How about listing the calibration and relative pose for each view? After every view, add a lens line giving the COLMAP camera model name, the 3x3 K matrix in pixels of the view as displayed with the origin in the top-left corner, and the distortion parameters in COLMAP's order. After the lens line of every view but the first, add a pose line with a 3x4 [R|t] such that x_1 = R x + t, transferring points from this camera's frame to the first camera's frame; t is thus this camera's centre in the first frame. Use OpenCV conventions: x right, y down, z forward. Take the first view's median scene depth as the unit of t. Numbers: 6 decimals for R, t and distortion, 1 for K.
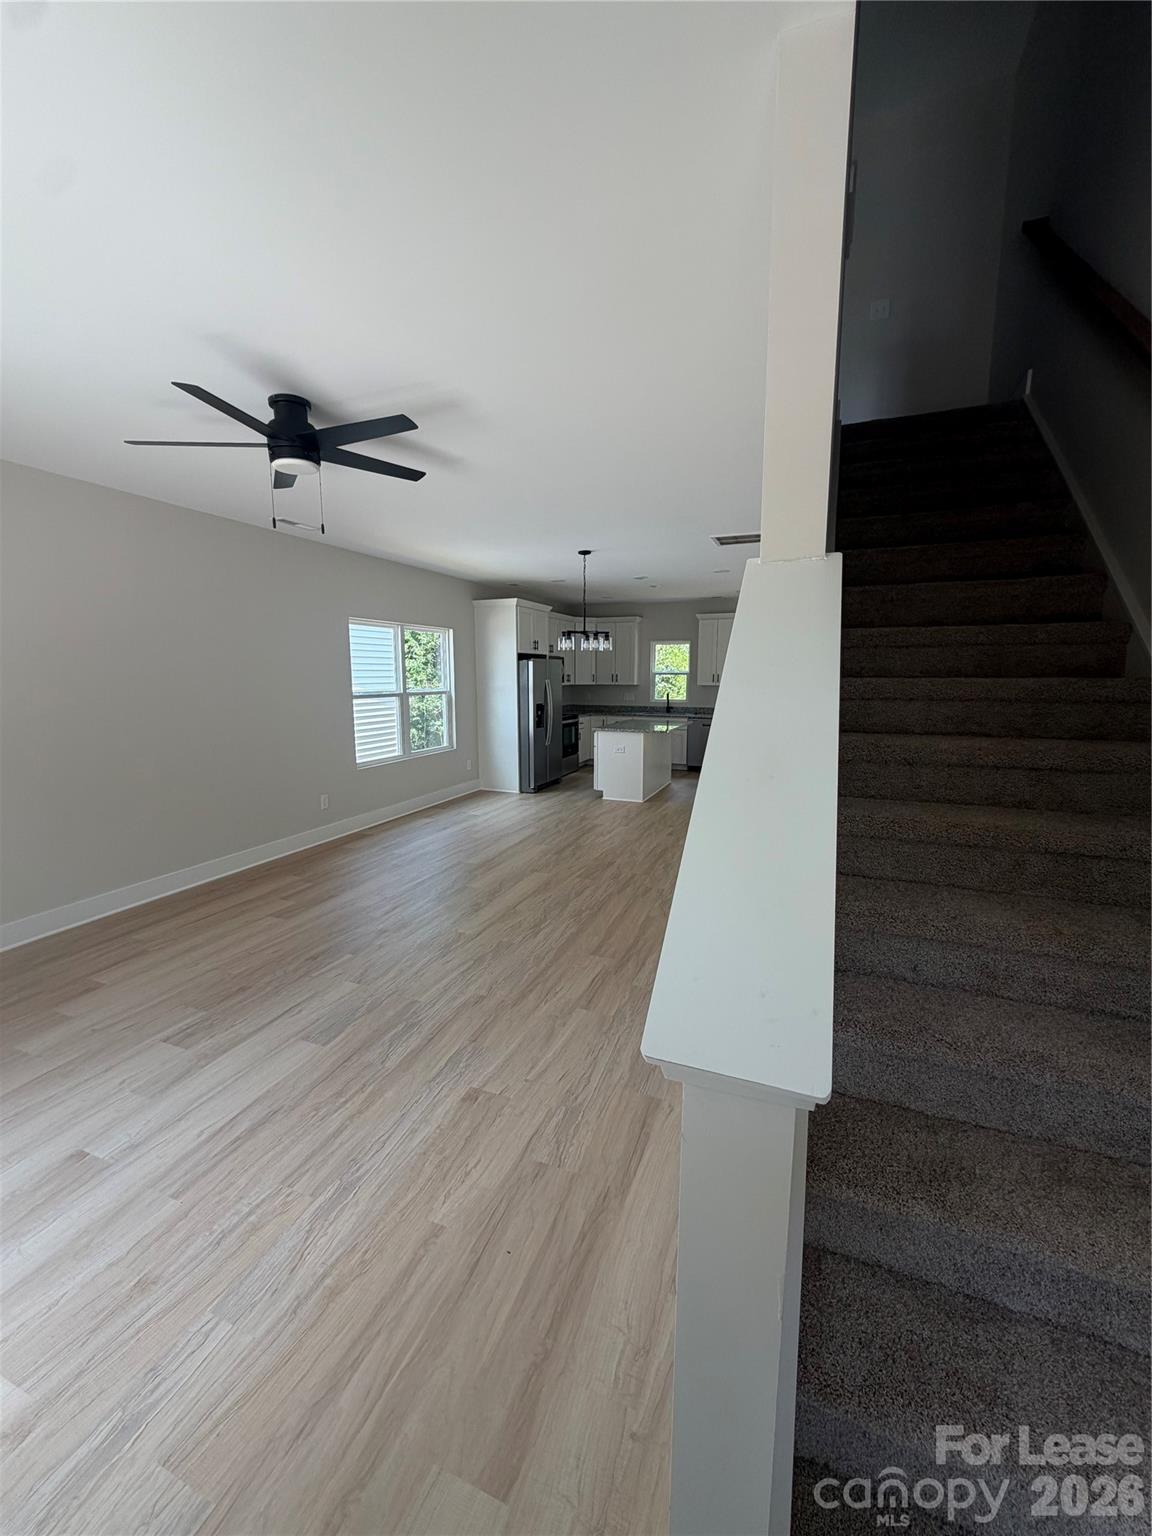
lens RADIAL K [[612.3, 0, 575.6], [0, 612.3, 759.6], [0, 0, 1]] dist [0.000967, -0.000203]
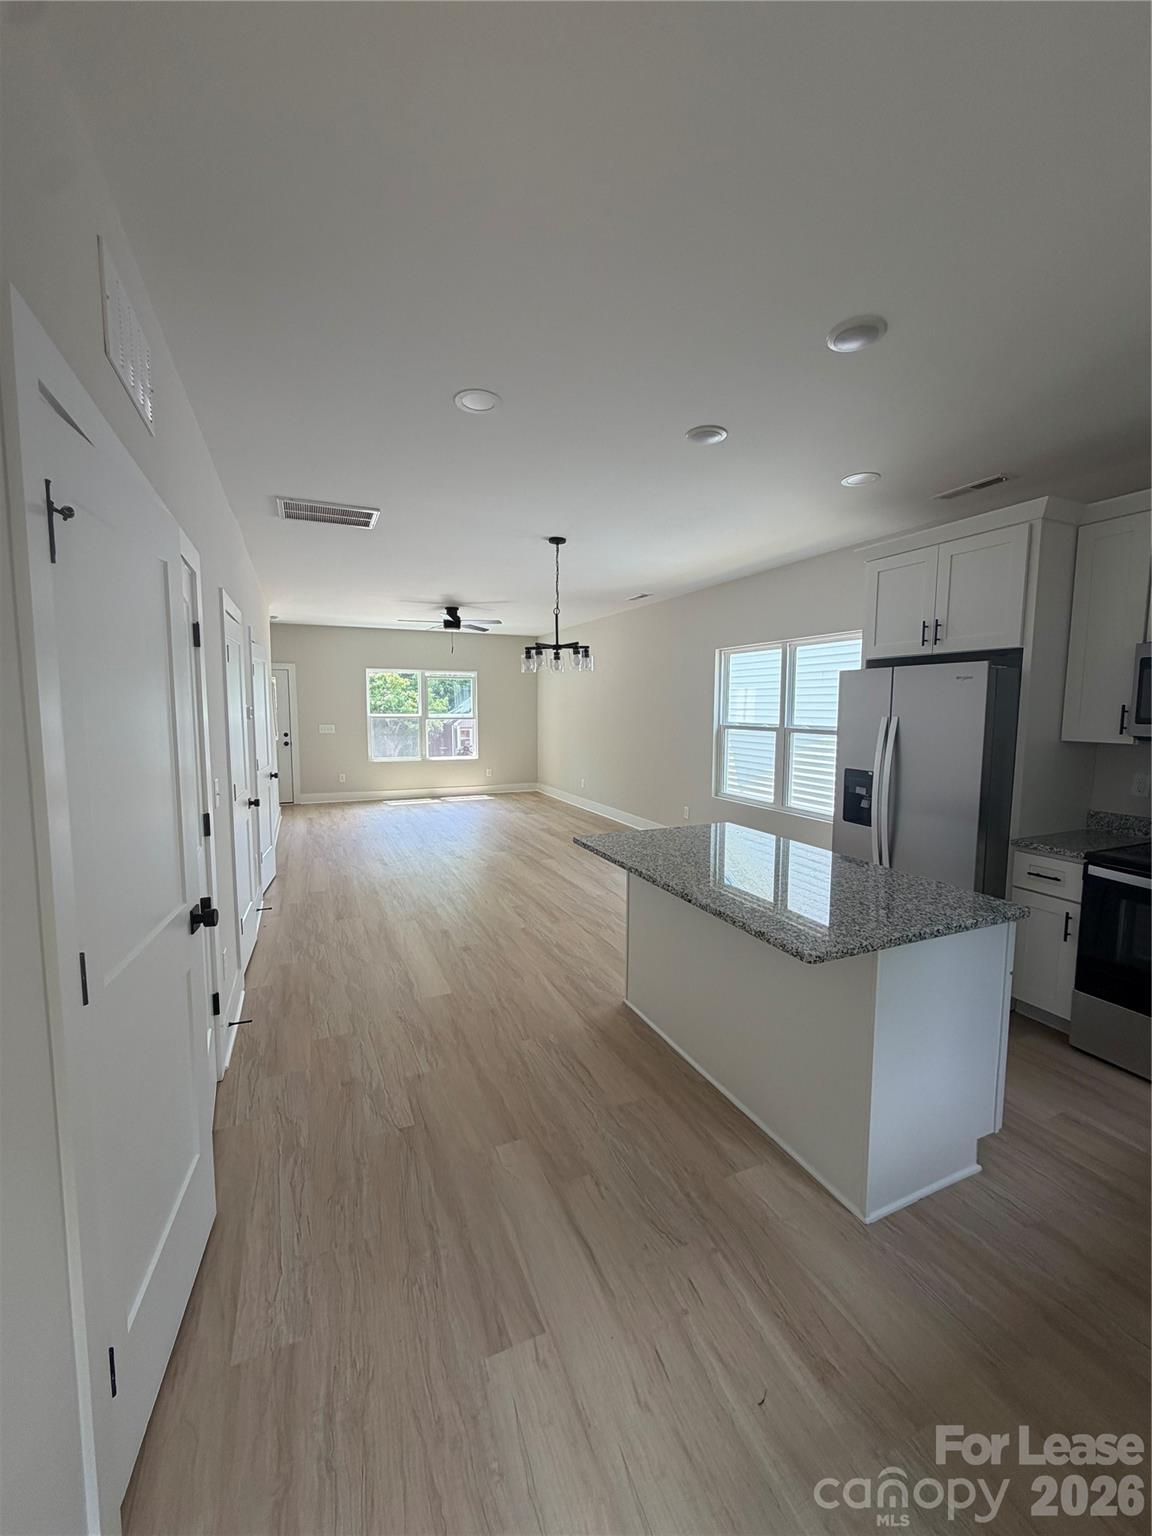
lens RADIAL K [[612.3, 0, 575.6], [0, 612.3, 759.6], [0, 0, 1]] dist [0.000967, -0.000203]
pose [[-0.697155, 0.059214, -0.714471, 0.854077], [-0.106994, 0.976829, 0.185359, -0.338129], [0.708891, 0.205668, -0.674666, 2.455938]]
